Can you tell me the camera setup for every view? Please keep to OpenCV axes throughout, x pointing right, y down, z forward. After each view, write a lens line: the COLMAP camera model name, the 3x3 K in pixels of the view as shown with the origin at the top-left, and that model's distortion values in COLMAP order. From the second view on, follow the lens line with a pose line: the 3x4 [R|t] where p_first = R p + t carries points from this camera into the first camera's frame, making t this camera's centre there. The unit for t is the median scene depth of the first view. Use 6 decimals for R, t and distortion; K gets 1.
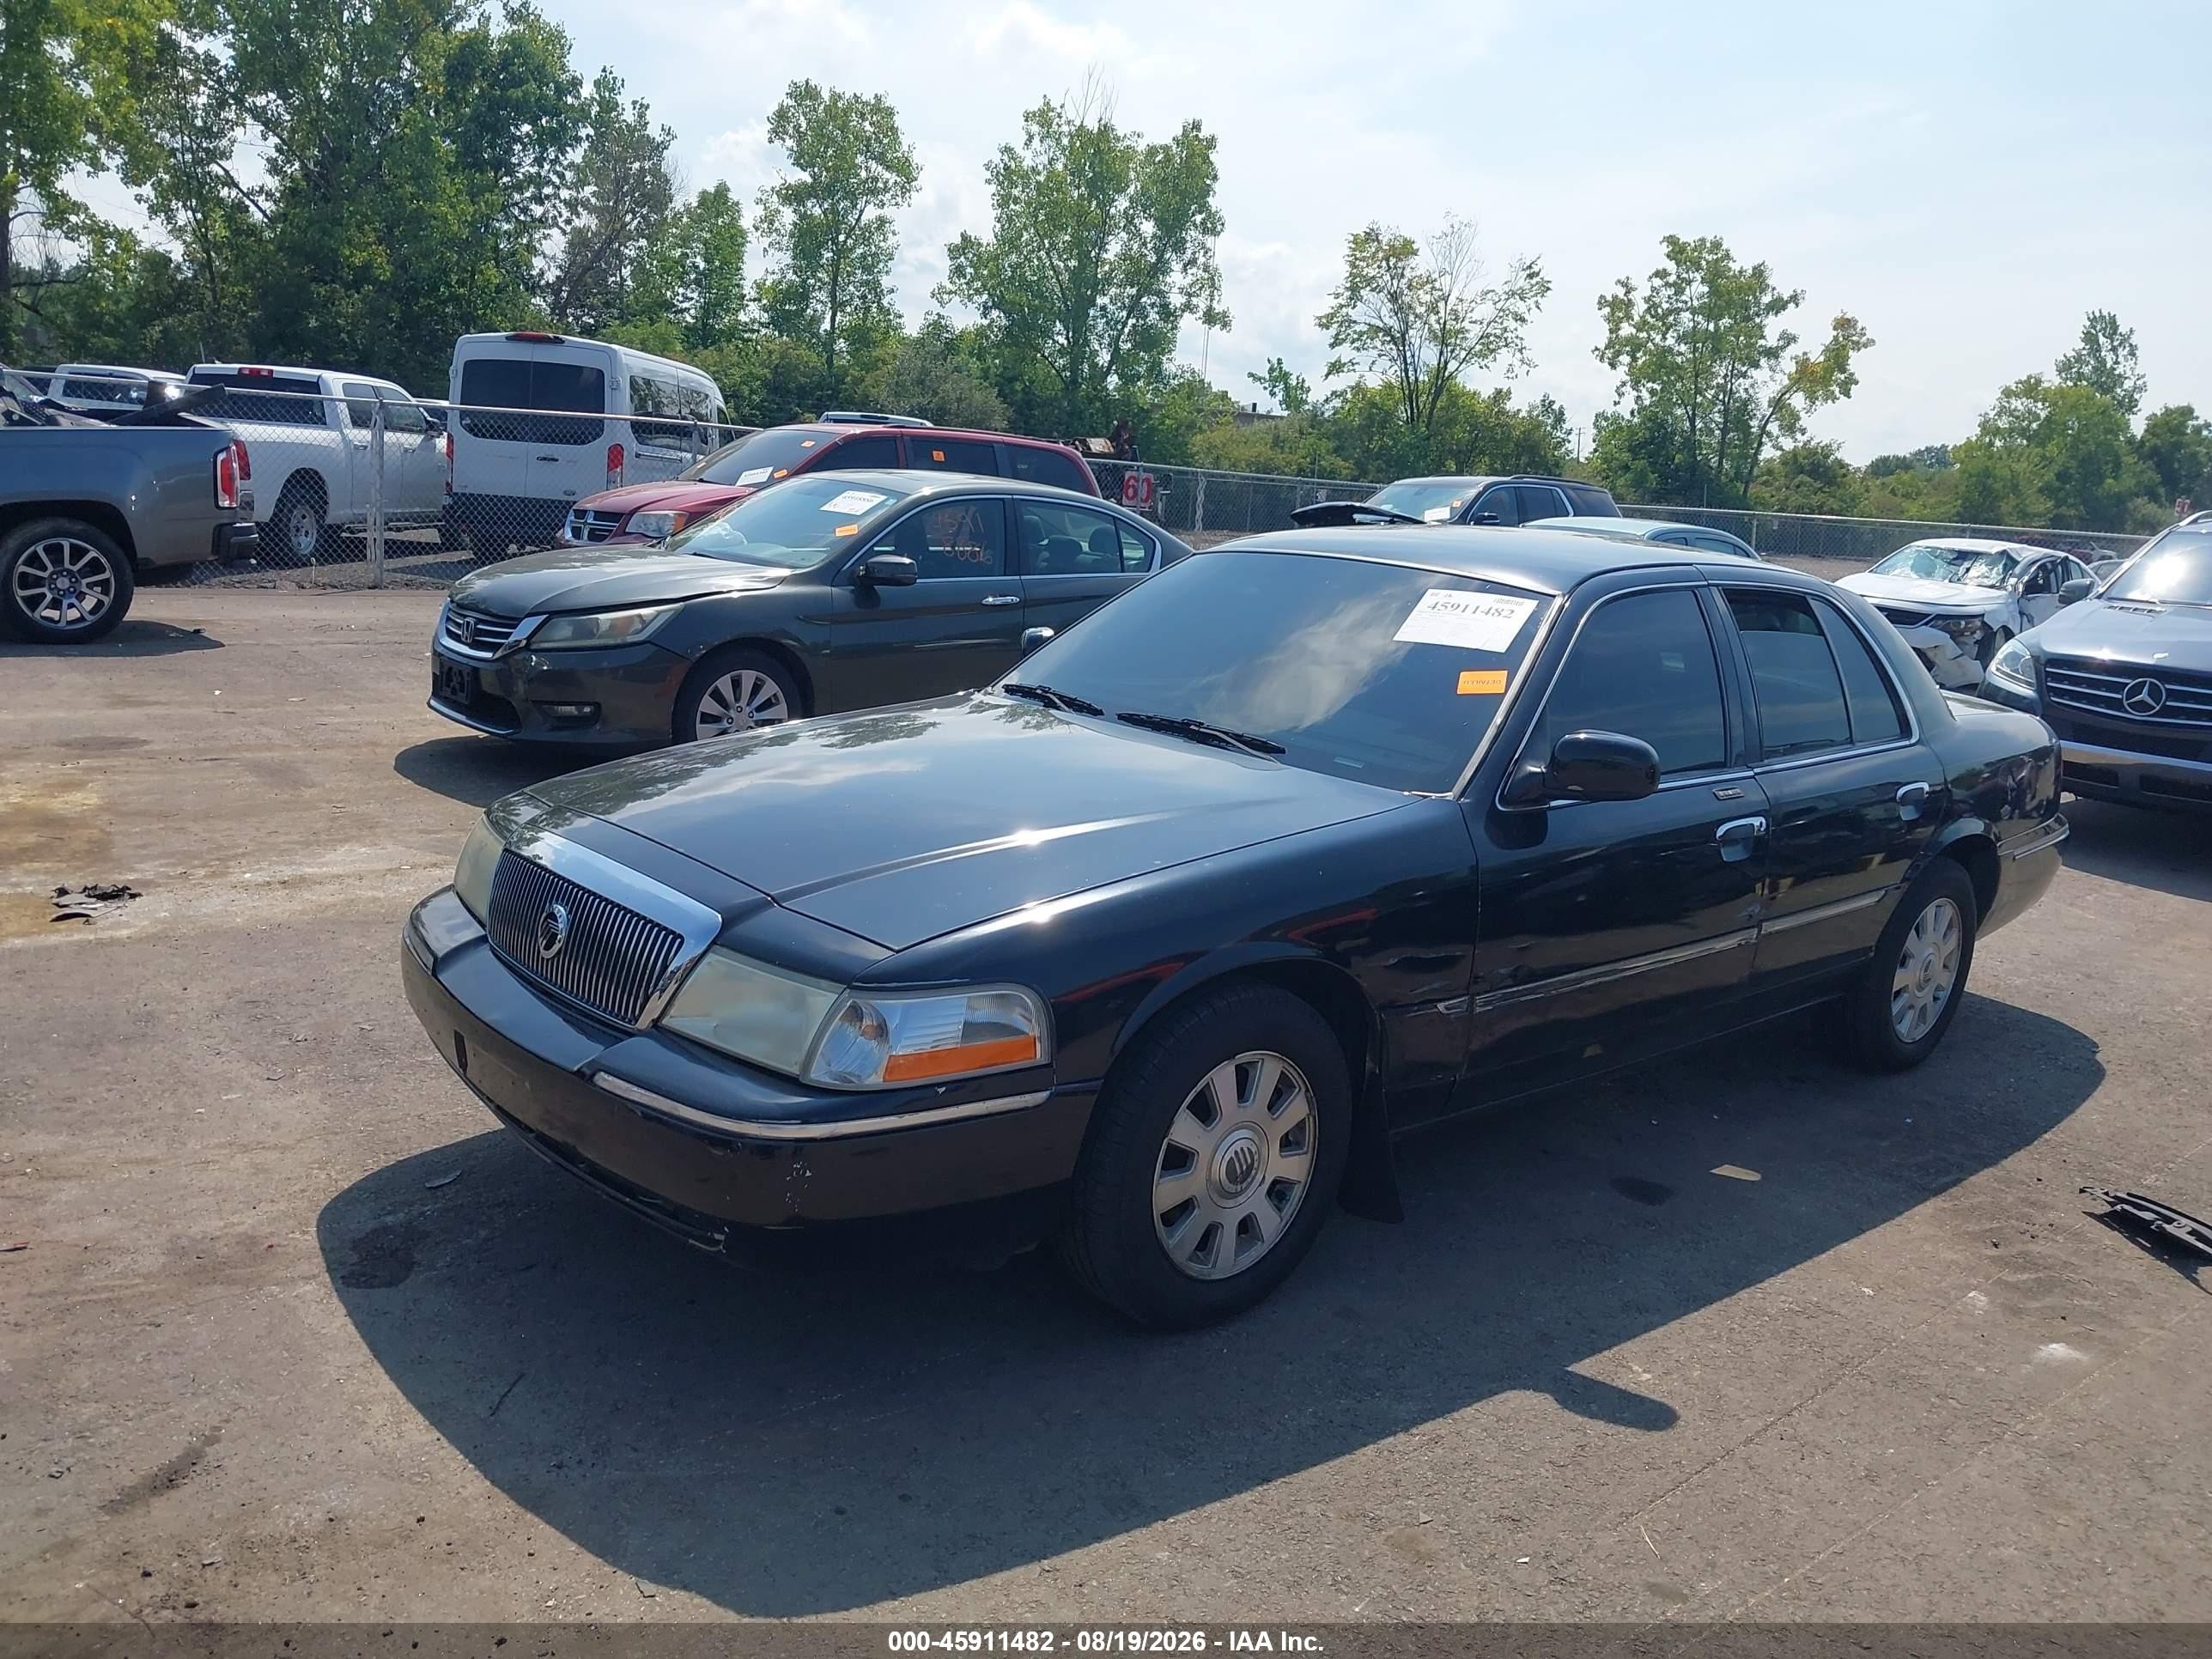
lens RADIAL K [[1865.3, 0, 1106.0], [0, 1865.3, 829.5], [0, 0, 1]] dist [0.001049, -0.010815]
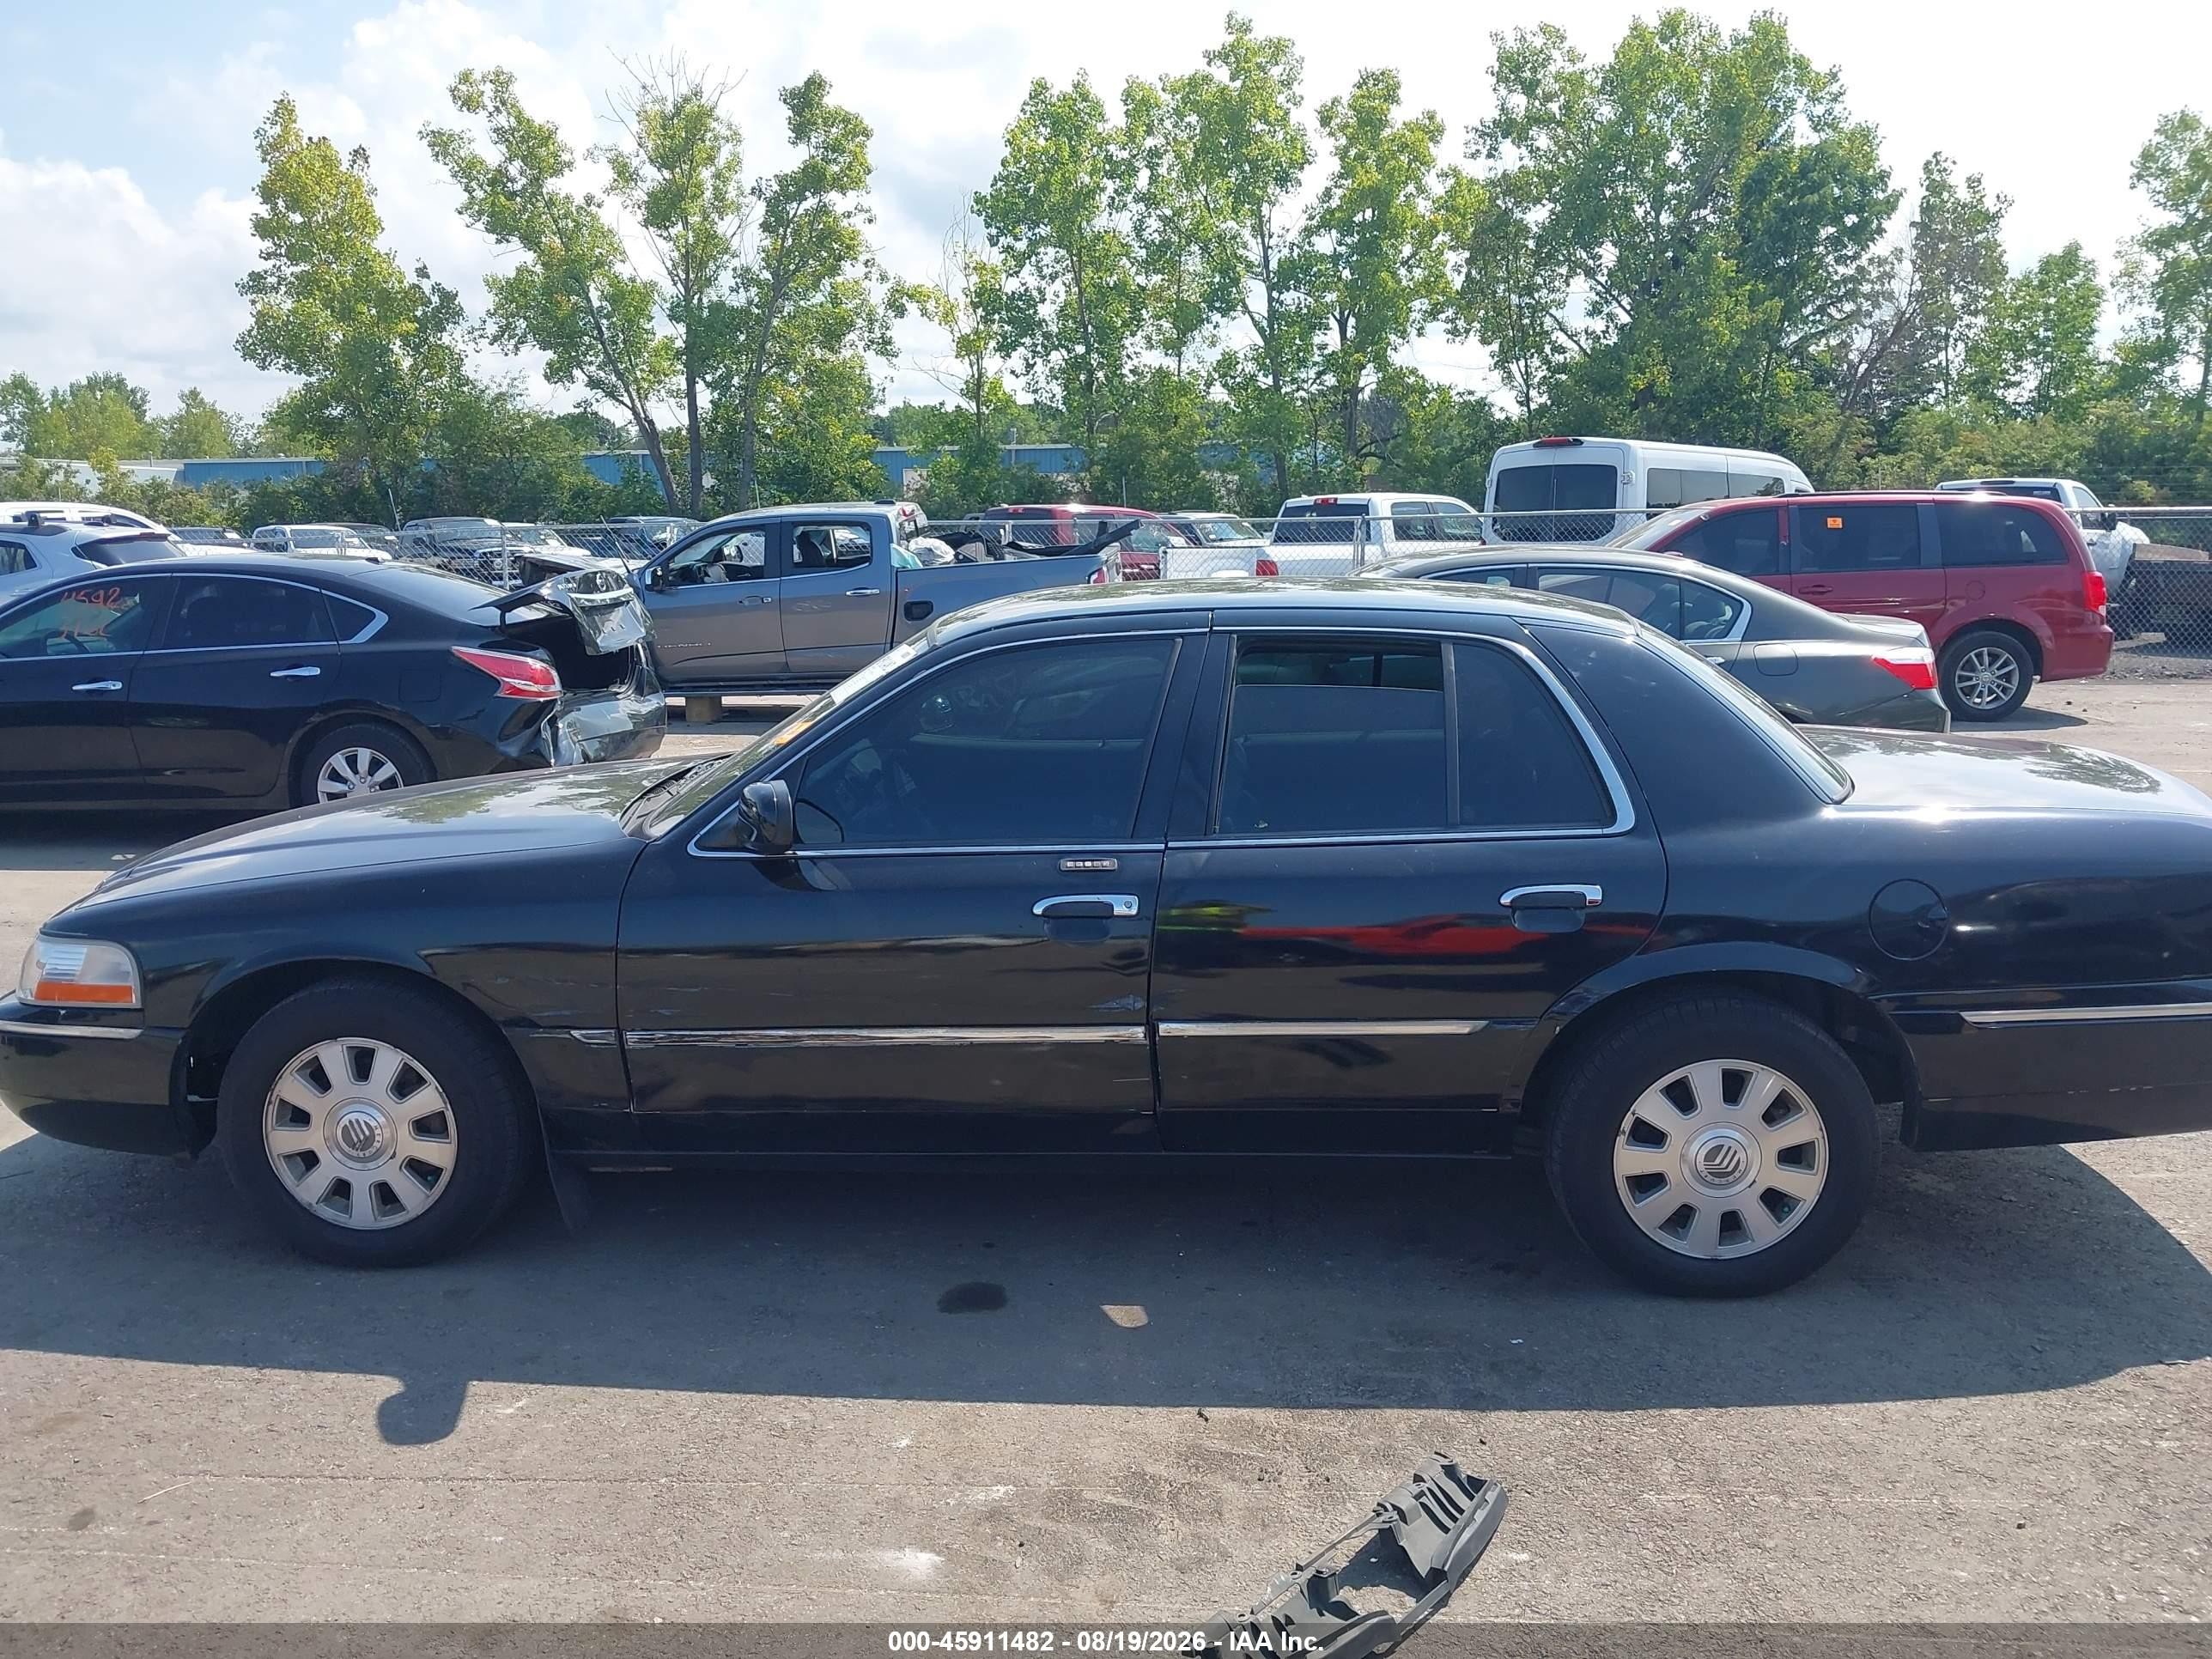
lens RADIAL K [[1803.9, 0, 1127.3], [0, 1803.9, 825.5], [0, 0, 1]] dist [0.008386, -0.010202]
pose [[0.682564, 0.040307, -0.729714, 0.629656], [-0.079173, 0.996680, -0.019005, -0.015604], [0.726525, 0.070746, 0.683489, 0.288258]]
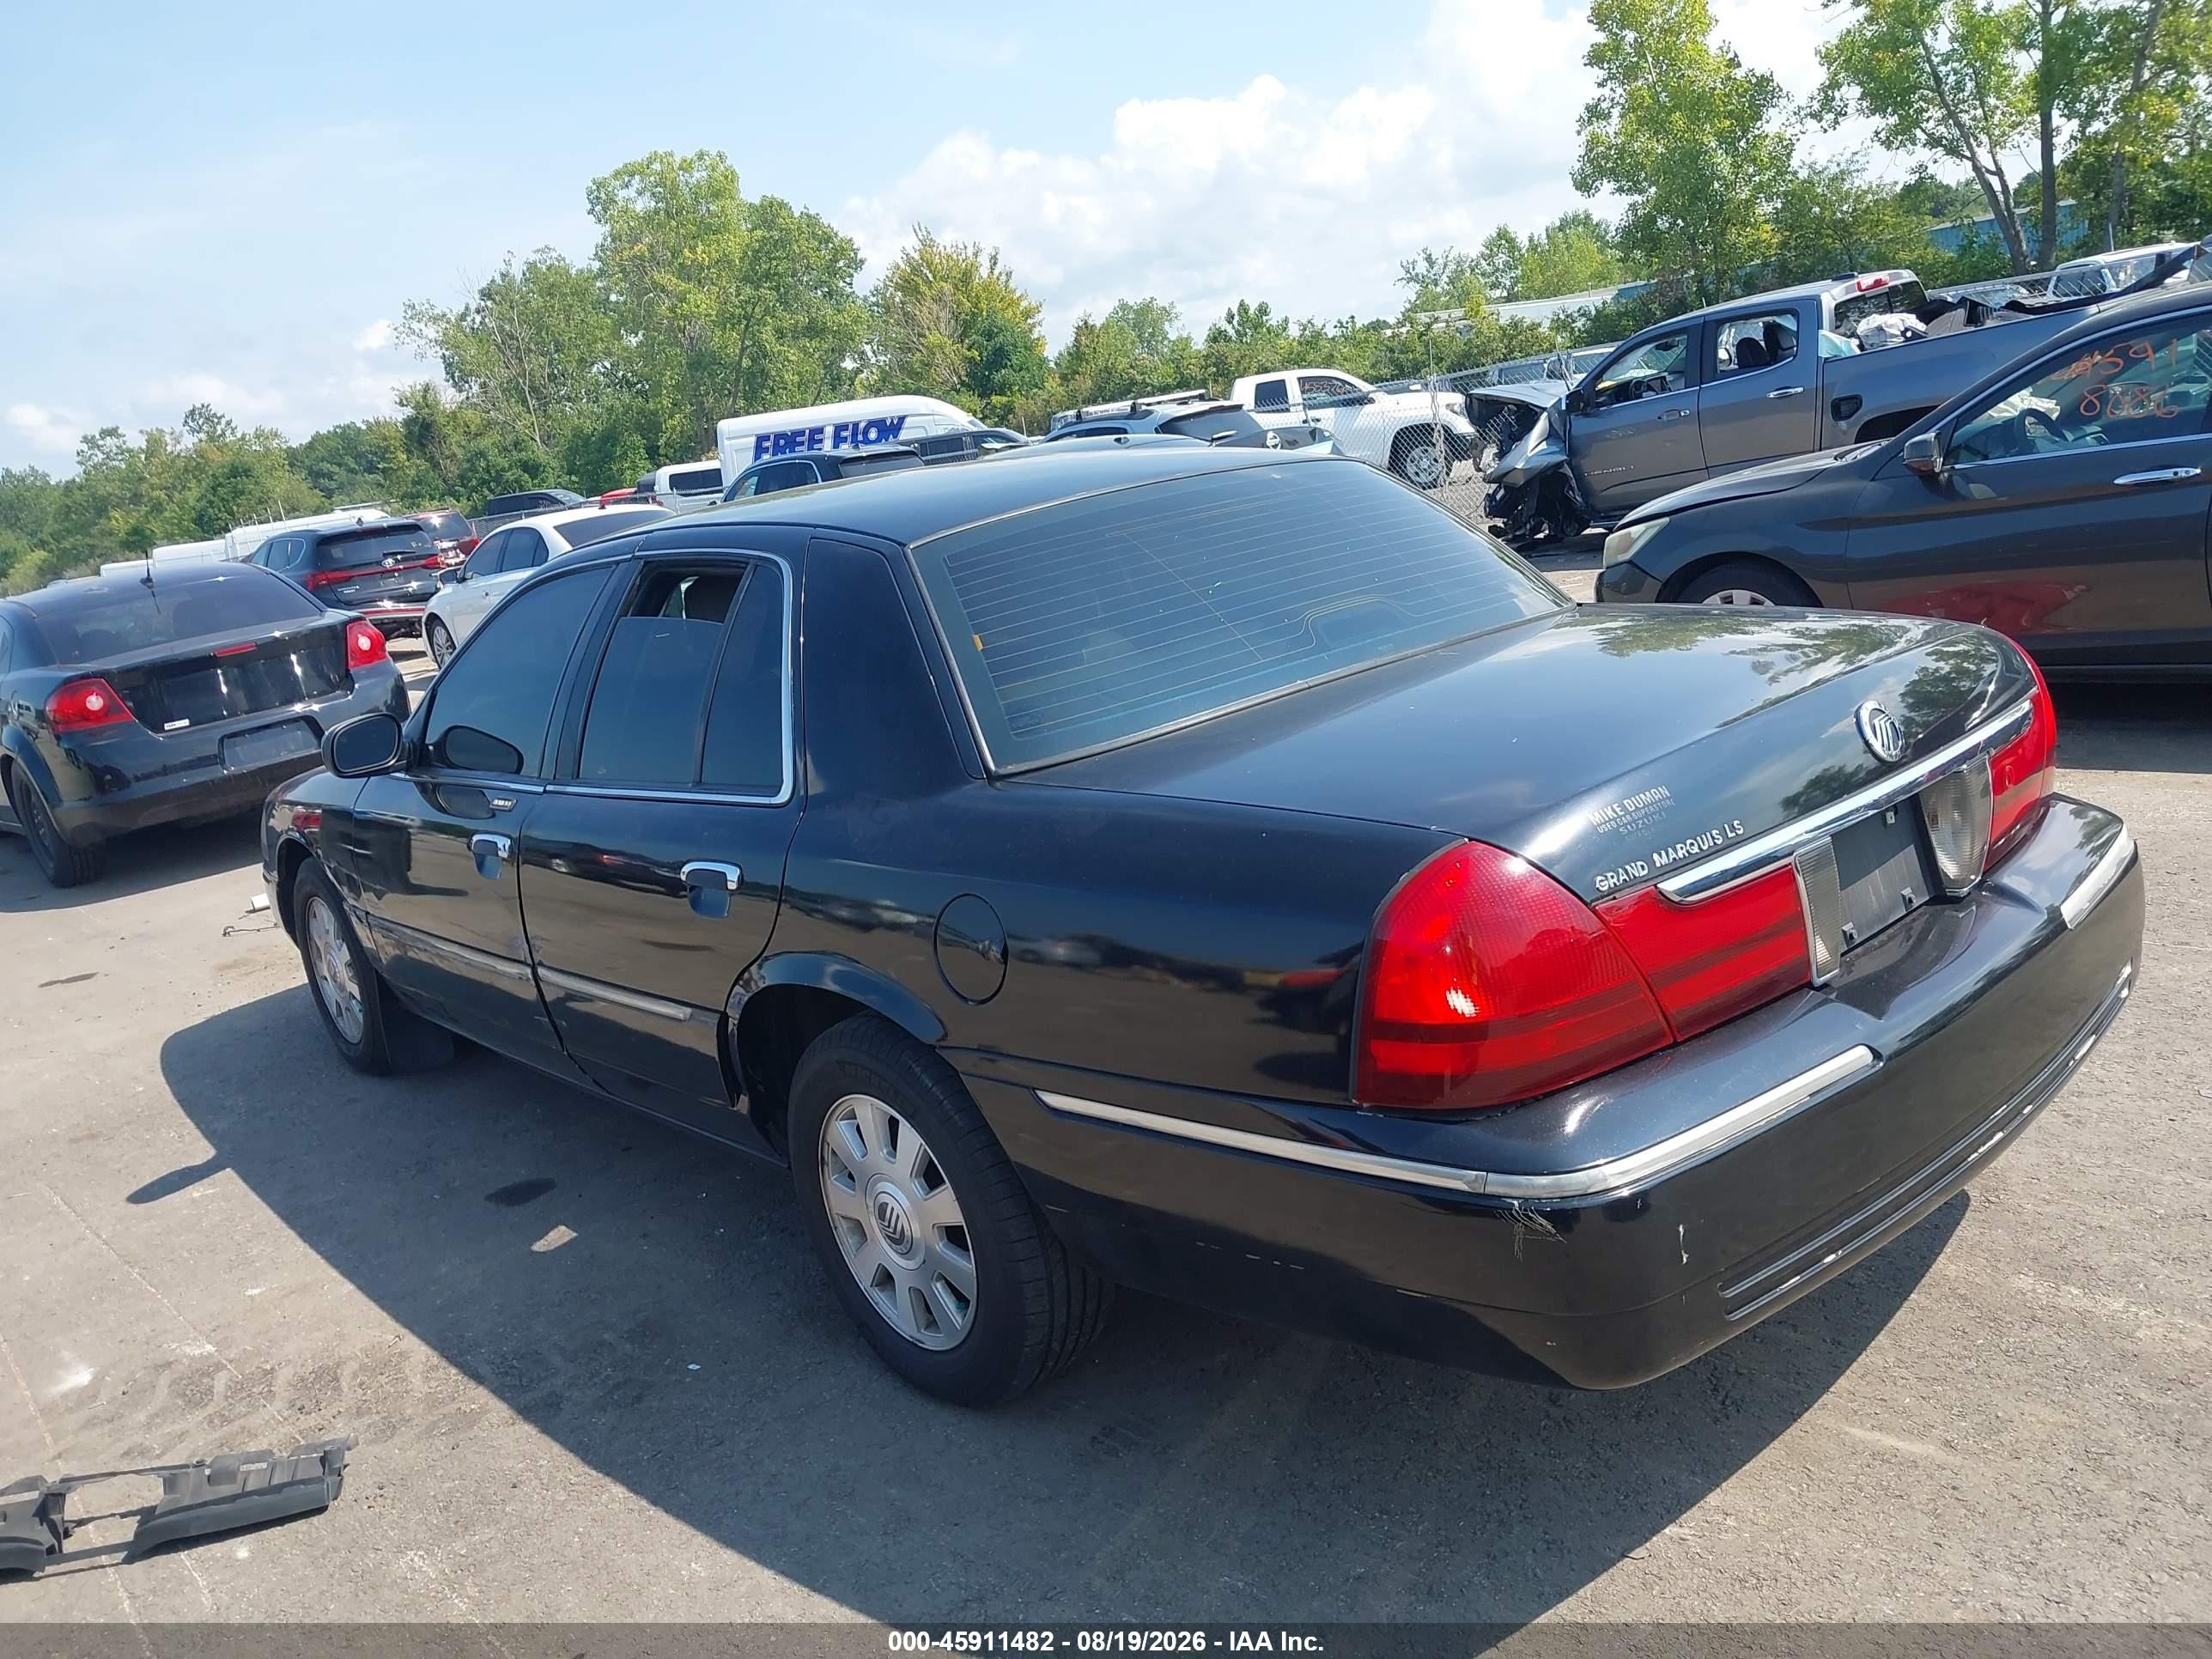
lens RADIAL K [[1785.3, 0, 1061.2], [0, 1785.3, 824.5], [0, 0, 1]] dist [0.000338, -0.000977]
pose [[-0.071468, 0.146547, -0.986619, 0.764136], [-0.051791, 0.987268, 0.150395, -0.101429], [0.996097, 0.061846, -0.062968, 0.870680]]
